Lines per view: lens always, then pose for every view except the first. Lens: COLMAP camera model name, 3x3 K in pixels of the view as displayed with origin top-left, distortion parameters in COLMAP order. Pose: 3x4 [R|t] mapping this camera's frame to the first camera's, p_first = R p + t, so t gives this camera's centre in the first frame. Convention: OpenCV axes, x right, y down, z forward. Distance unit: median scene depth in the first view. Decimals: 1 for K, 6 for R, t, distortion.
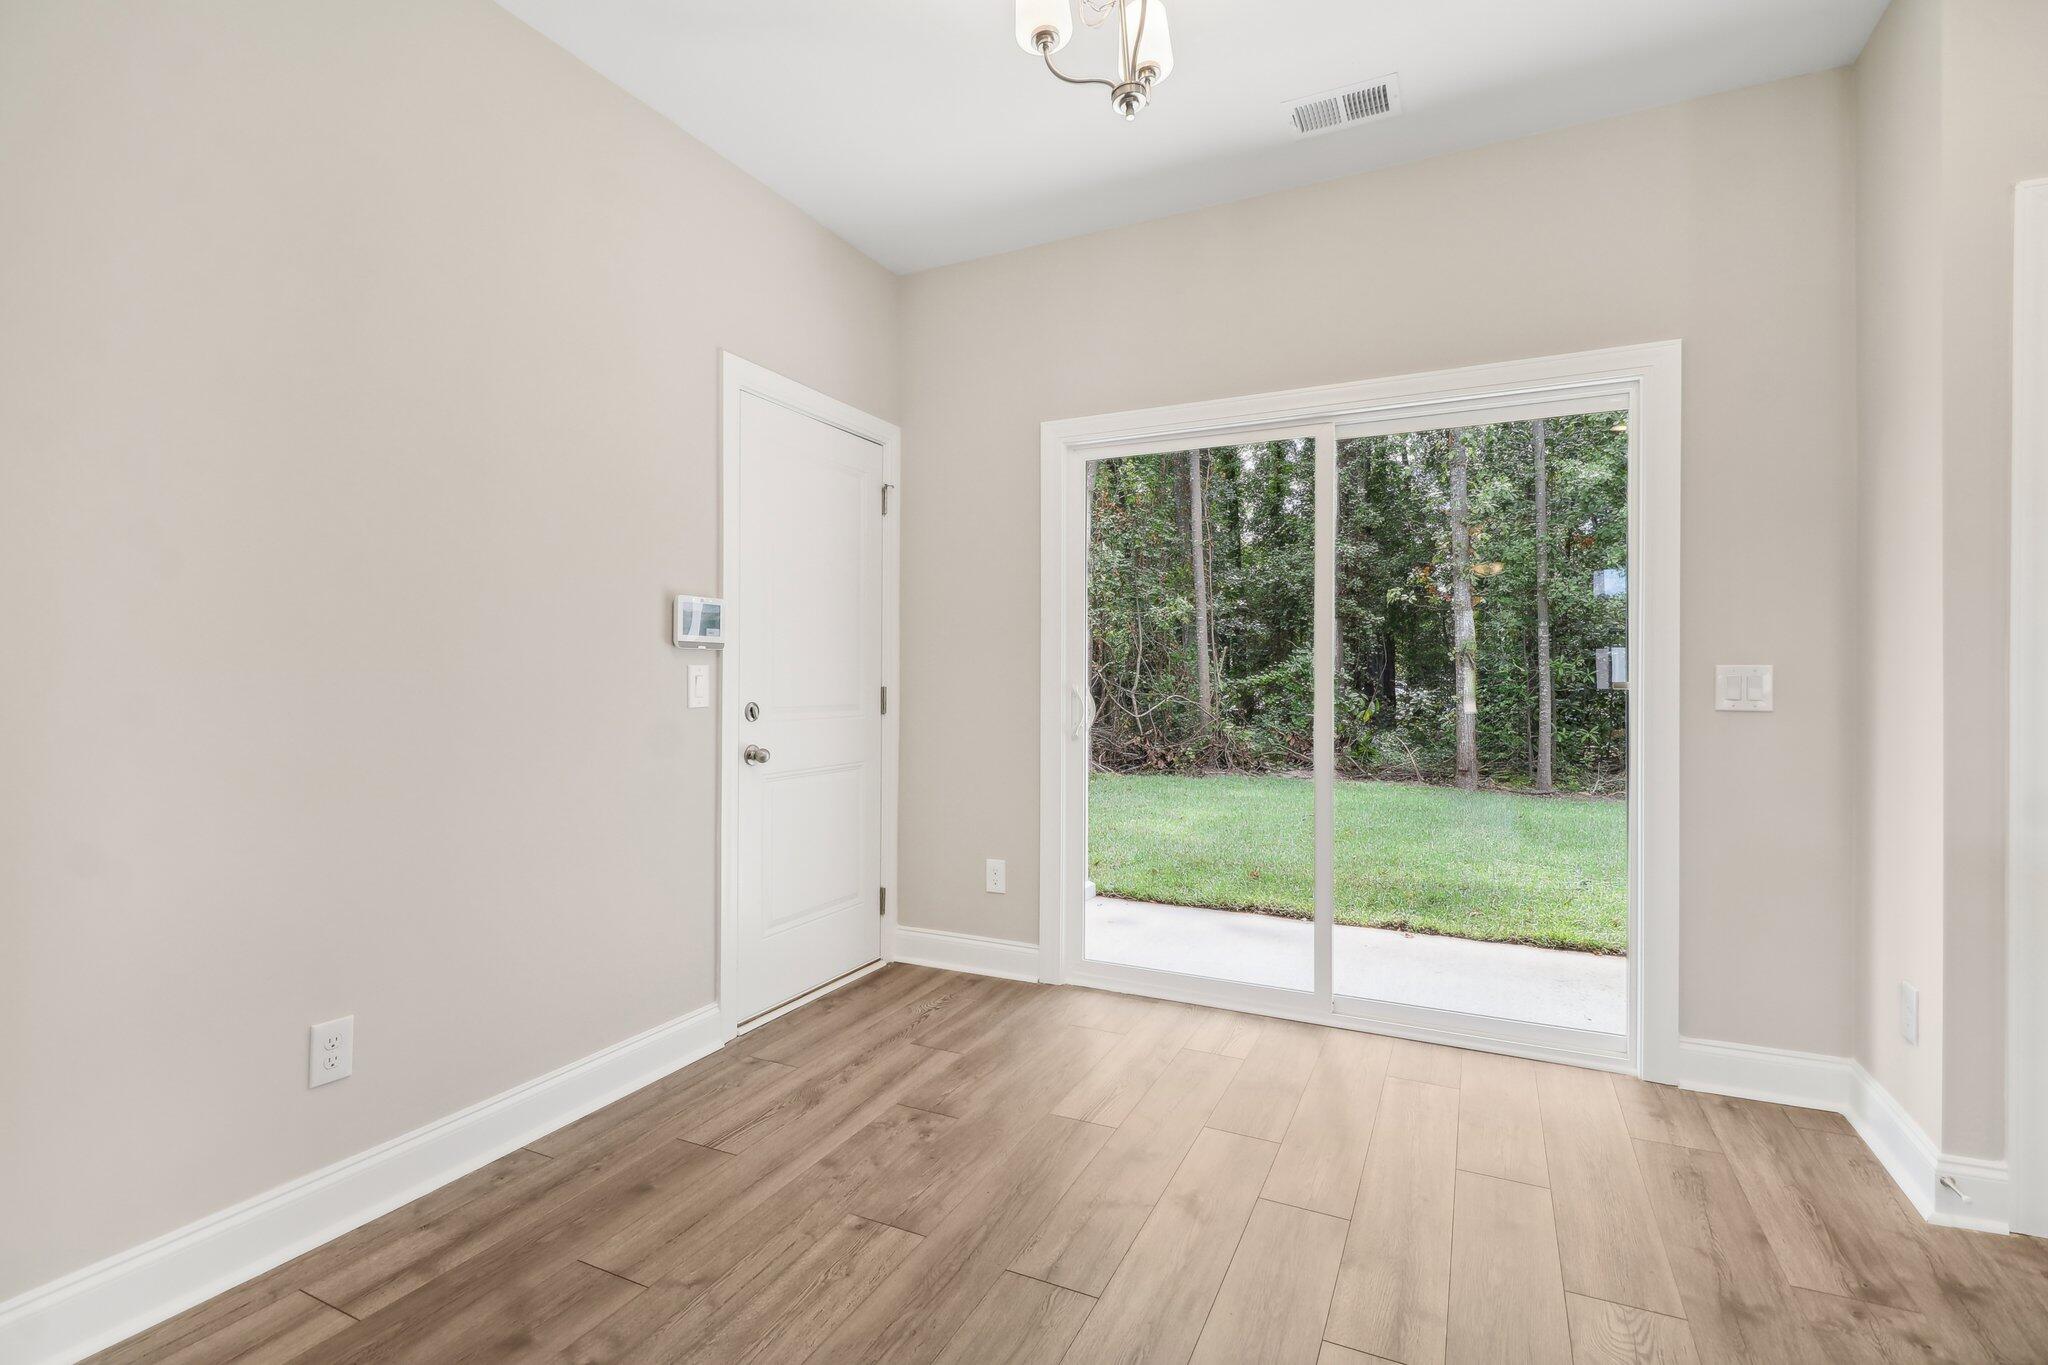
lens RADIAL K [[961.7, 0, 999.1], [0, 961.7, 679.7], [0, 0, 1]] dist [0.023839, -0.014884]
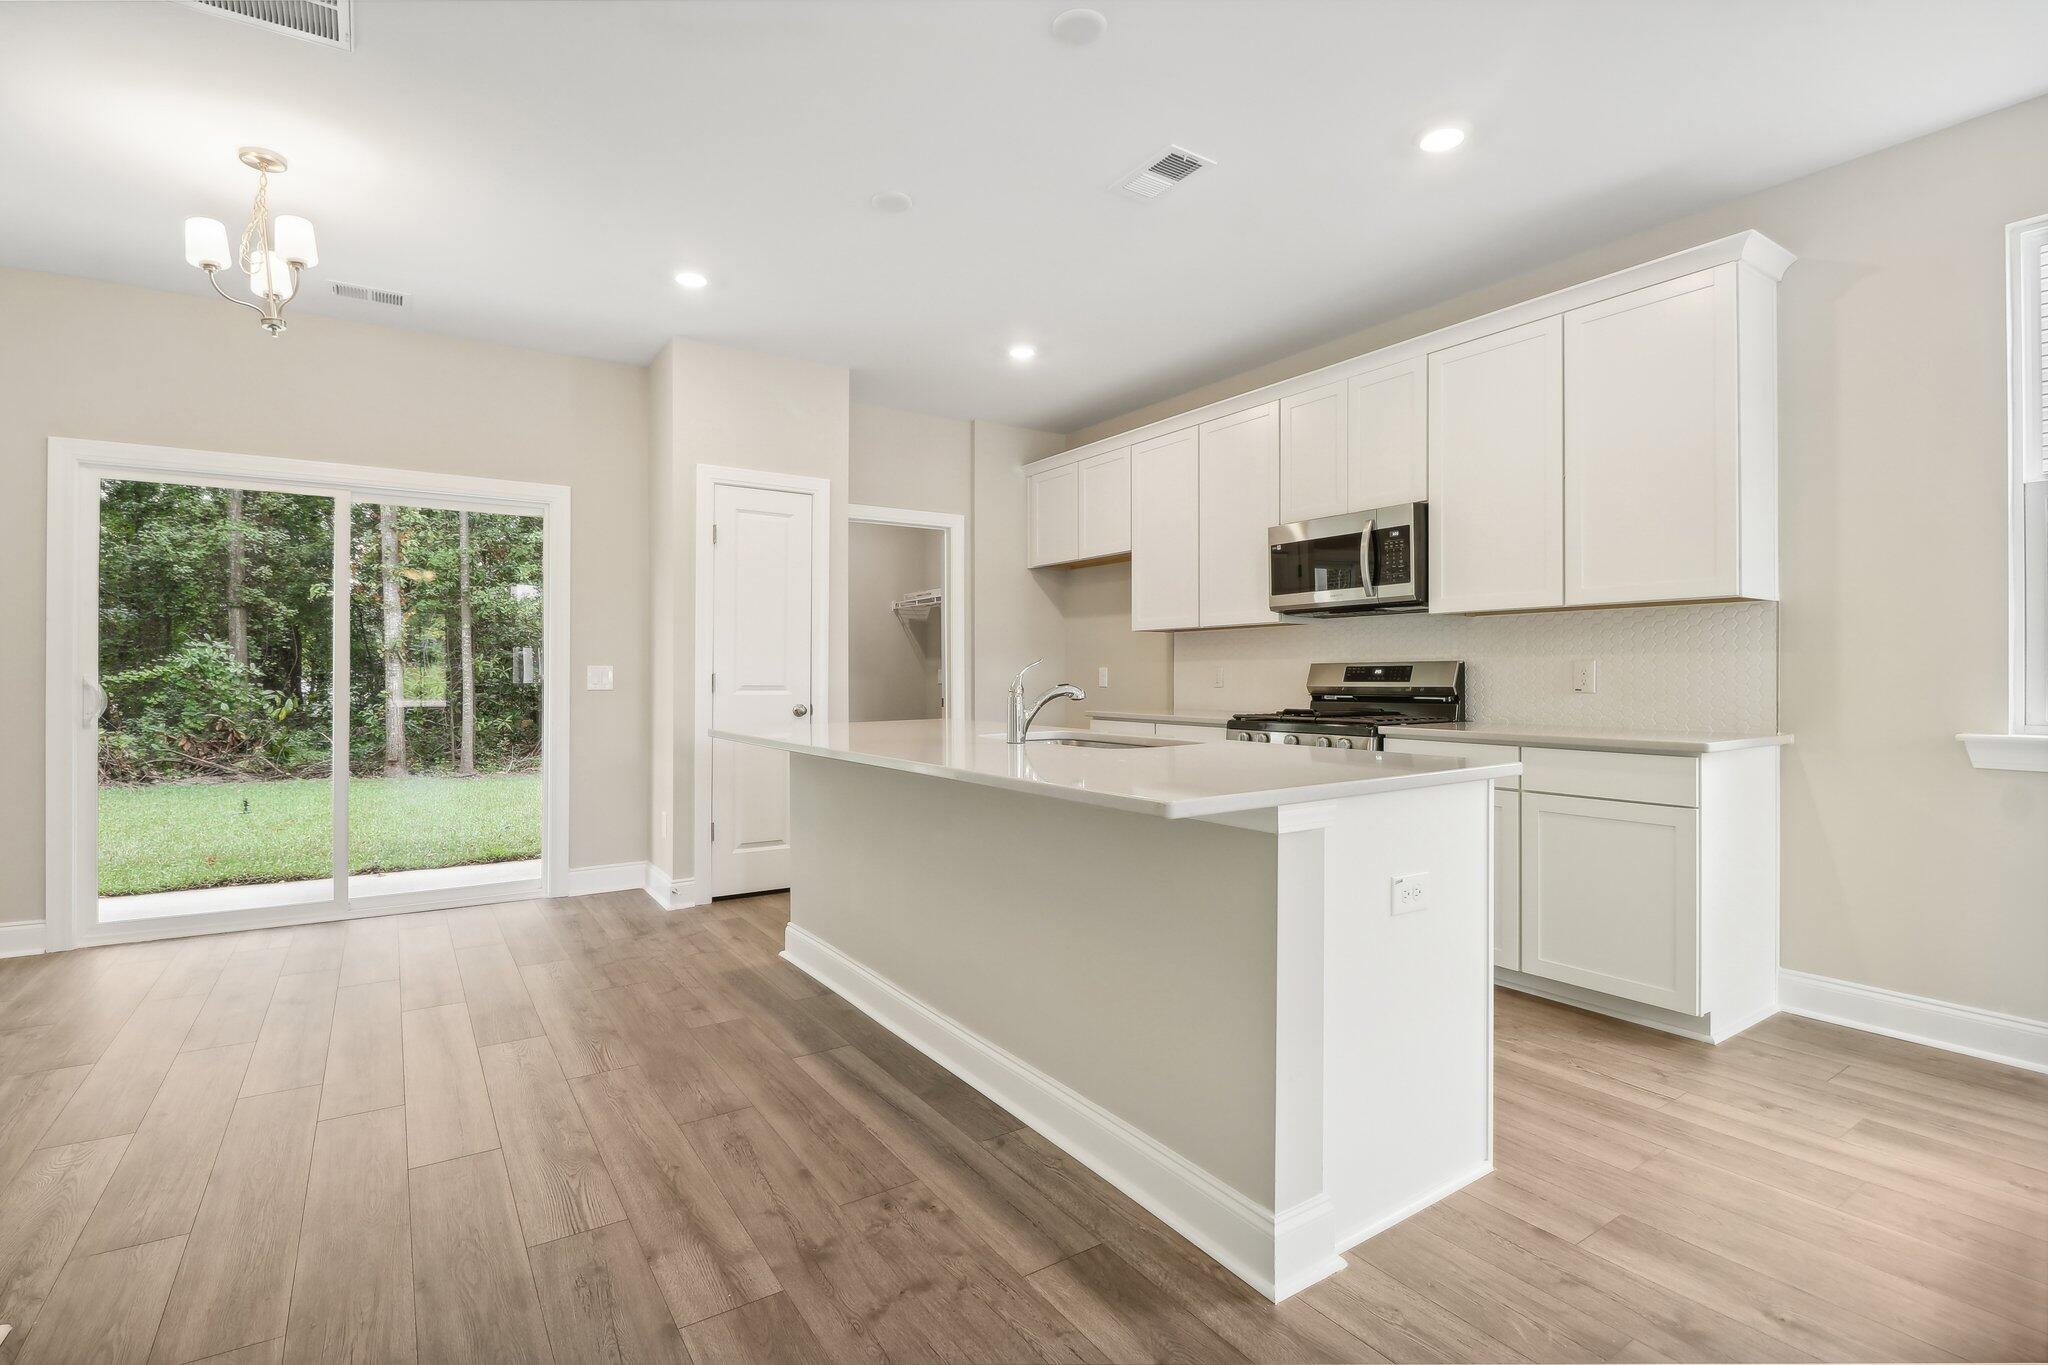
lens RADIAL K [[961.8, 0, 1018.6], [0, 961.8, 668.6], [0, 0, 1]] dist [0.000616, -0.014692]
pose [[0.502735, 0.004848, 0.864427, -0.077327], [0.002169, 0.999974, -0.006870, 0.001032], [-0.864438, 0.005329, 0.502711, -0.113437]]
